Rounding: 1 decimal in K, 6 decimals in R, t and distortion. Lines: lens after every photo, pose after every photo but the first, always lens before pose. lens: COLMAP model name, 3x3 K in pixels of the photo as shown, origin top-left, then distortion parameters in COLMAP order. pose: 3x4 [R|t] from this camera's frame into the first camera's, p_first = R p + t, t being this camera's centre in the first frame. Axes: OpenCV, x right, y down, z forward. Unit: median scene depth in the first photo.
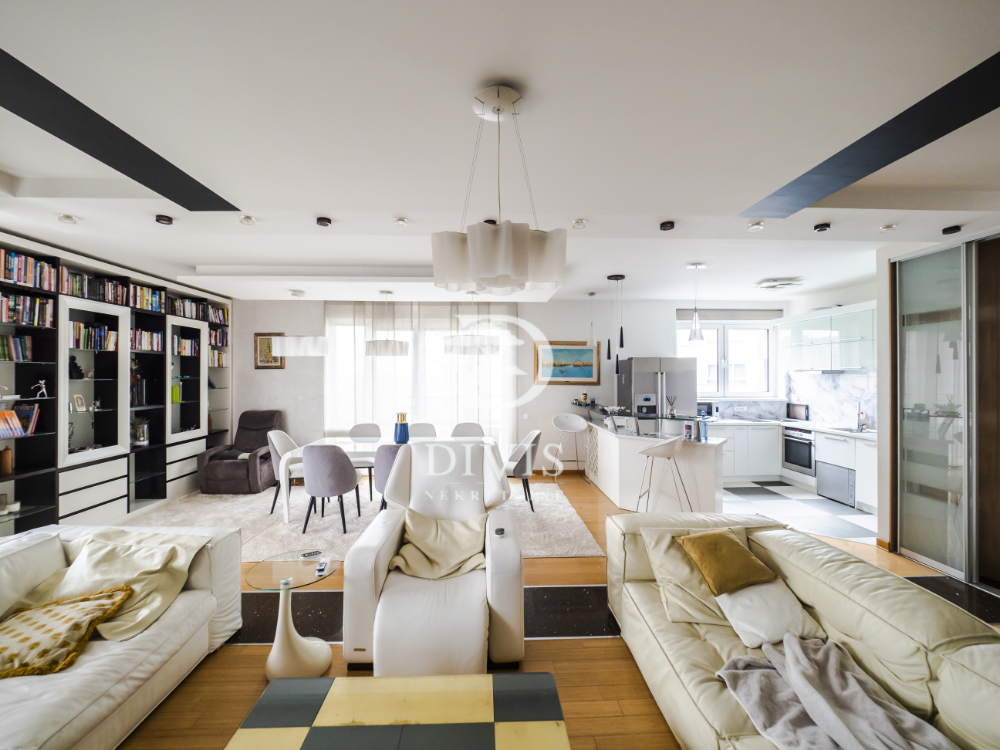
lens RADIAL K [[419.3, 0, 496.6], [0, 419.3, 370.5], [0, 0, 1]] dist [-0.004173, -0.001645]
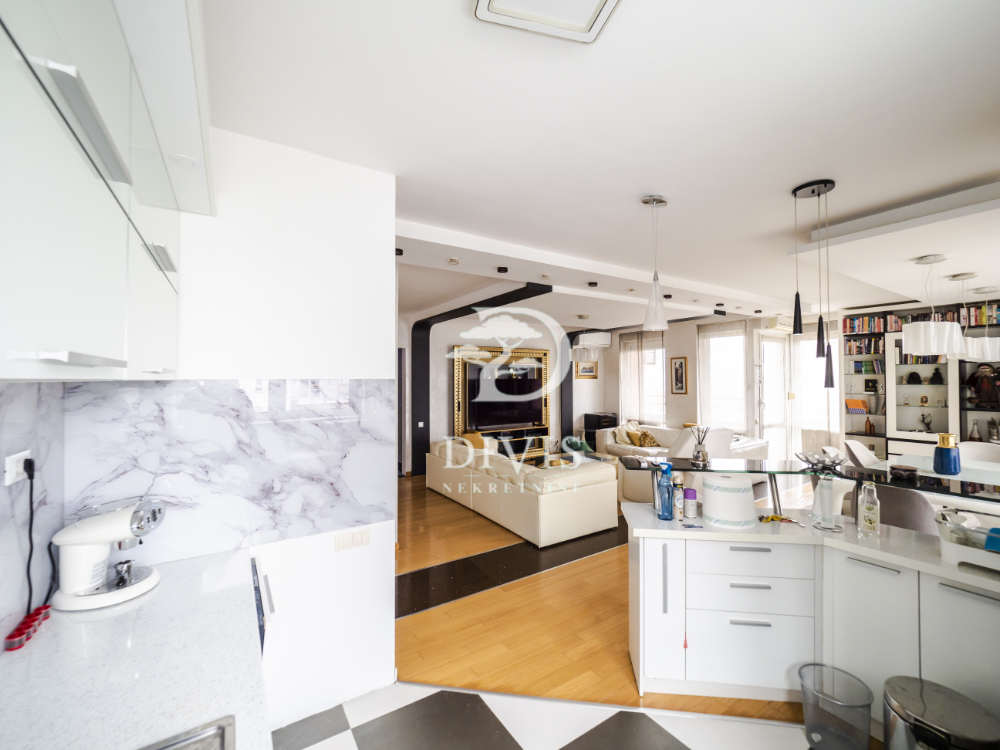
lens RADIAL K [[419.3, 0, 493.7], [0, 419.3, 373.9], [0, 0, 1]] dist [-0.004173, -0.001645]
pose [[-0.854875, -0.001751, -0.518831, 0.878793], [0.009791, 0.999762, -0.019505, -0.001291], [0.518742, -0.021754, -0.854654, 1.215184]]
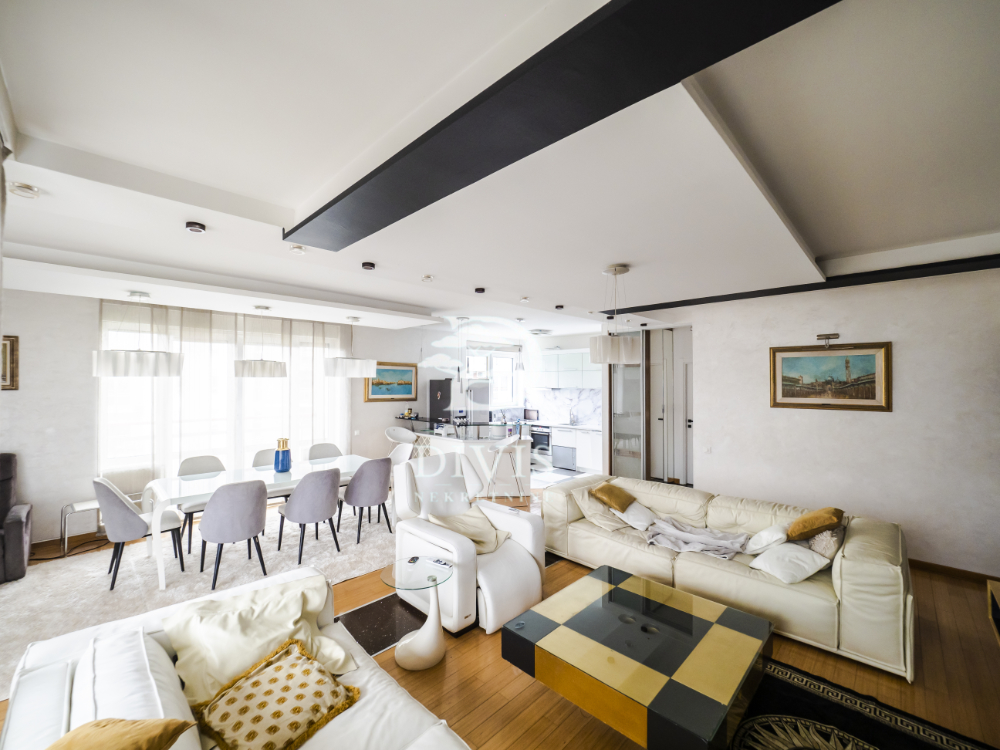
lens RADIAL K [[419.3, 0, 502.2], [0, 419.3, 376.5], [0, 0, 1]] dist [-0.004173, -0.001645]
pose [[0.721597, 0.010871, 0.692228, -0.519618], [-0.010118, 0.999936, -0.005157, -0.038277], [-0.692239, -0.003283, 0.721661, -0.014556]]
